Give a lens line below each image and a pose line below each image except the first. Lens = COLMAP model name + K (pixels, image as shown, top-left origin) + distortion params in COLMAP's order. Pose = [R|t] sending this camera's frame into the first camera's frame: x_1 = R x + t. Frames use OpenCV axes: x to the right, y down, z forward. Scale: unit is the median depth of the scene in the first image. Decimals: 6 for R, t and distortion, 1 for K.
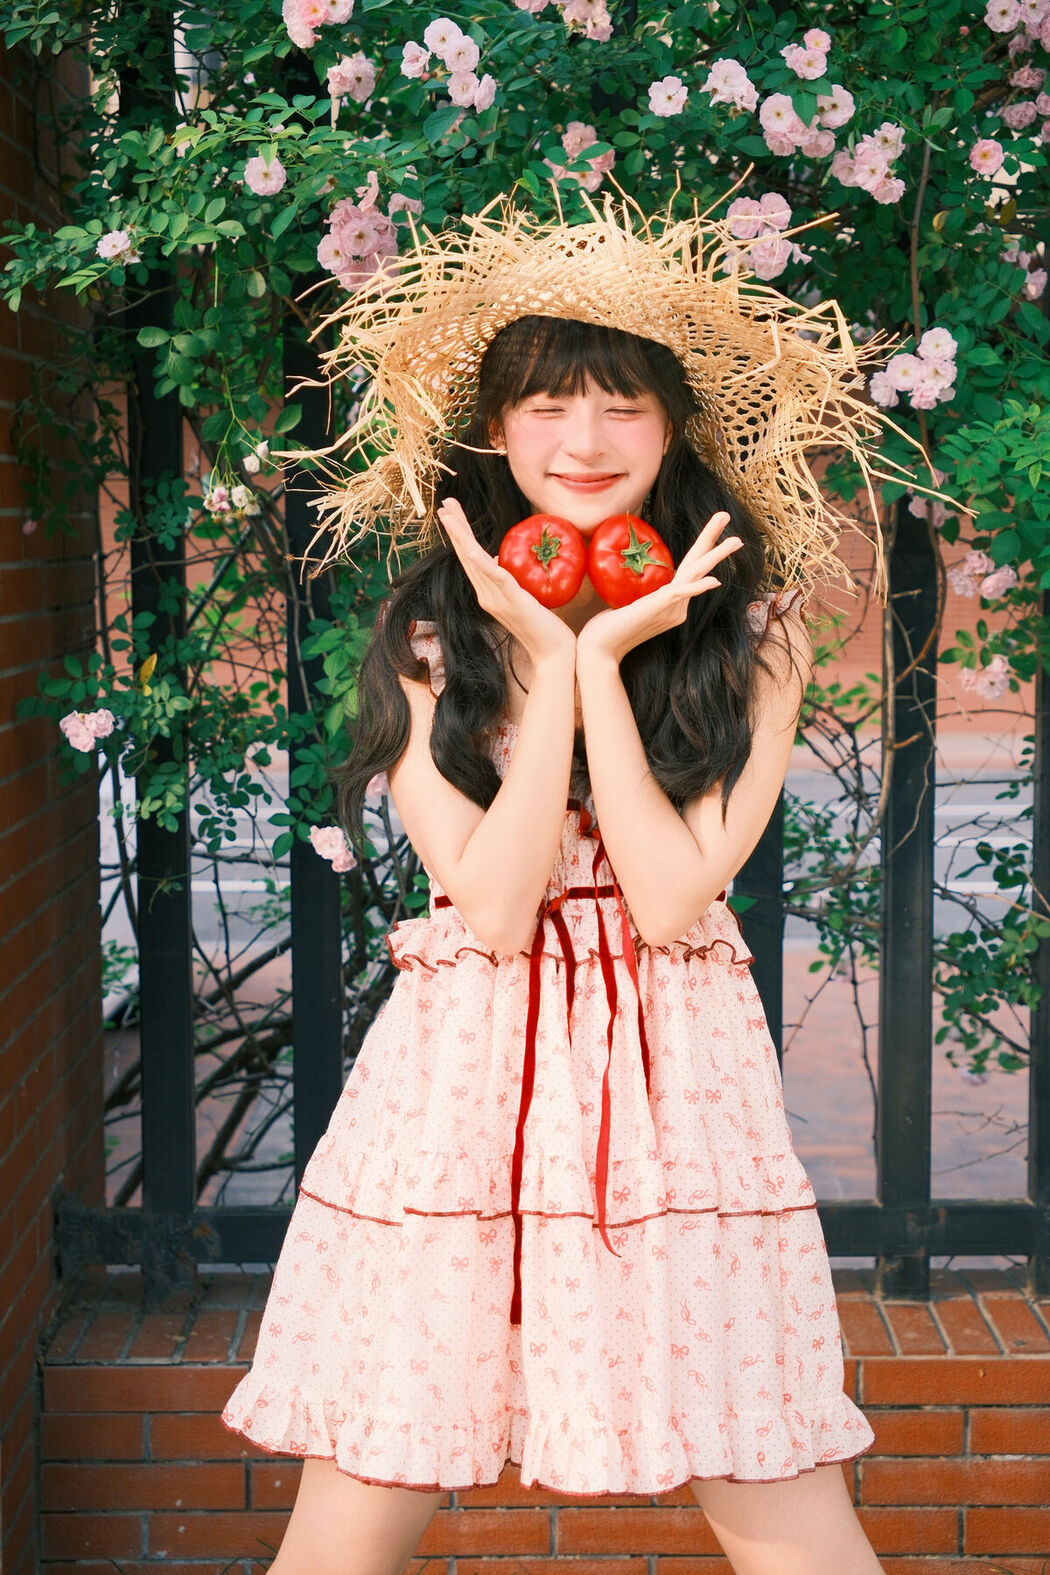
lens RADIAL K [[2253.2, 0, 530.9], [0, 2253.2, 791.7], [0, 0, 1]] dist [0.044444, 0.000000]
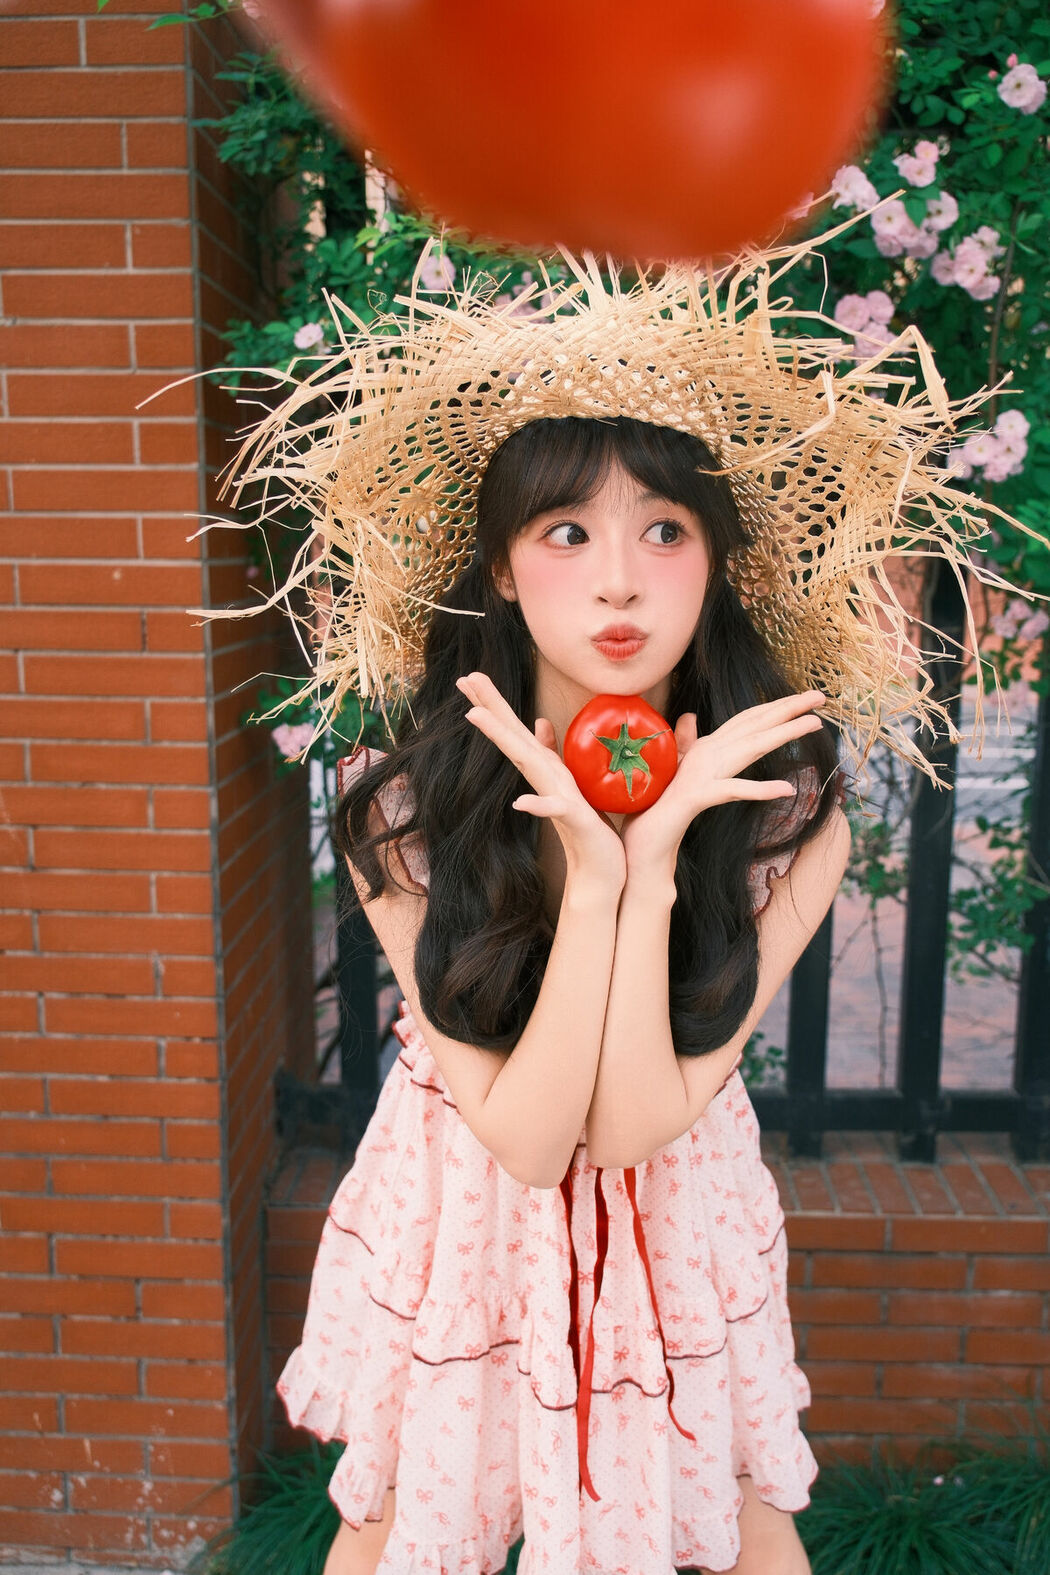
lens RADIAL K [[1329.9, 0, 541.6], [0, 1329.9, 794.4], [0, 0, 1]] dist [-0.008853, 0.019608]
pose [[0.999622, 0.007207, -0.026529, -0.044160], [-0.005537, 0.998030, 0.062490, -0.048445], [0.026927, -0.062319, 0.997693, 0.294380]]
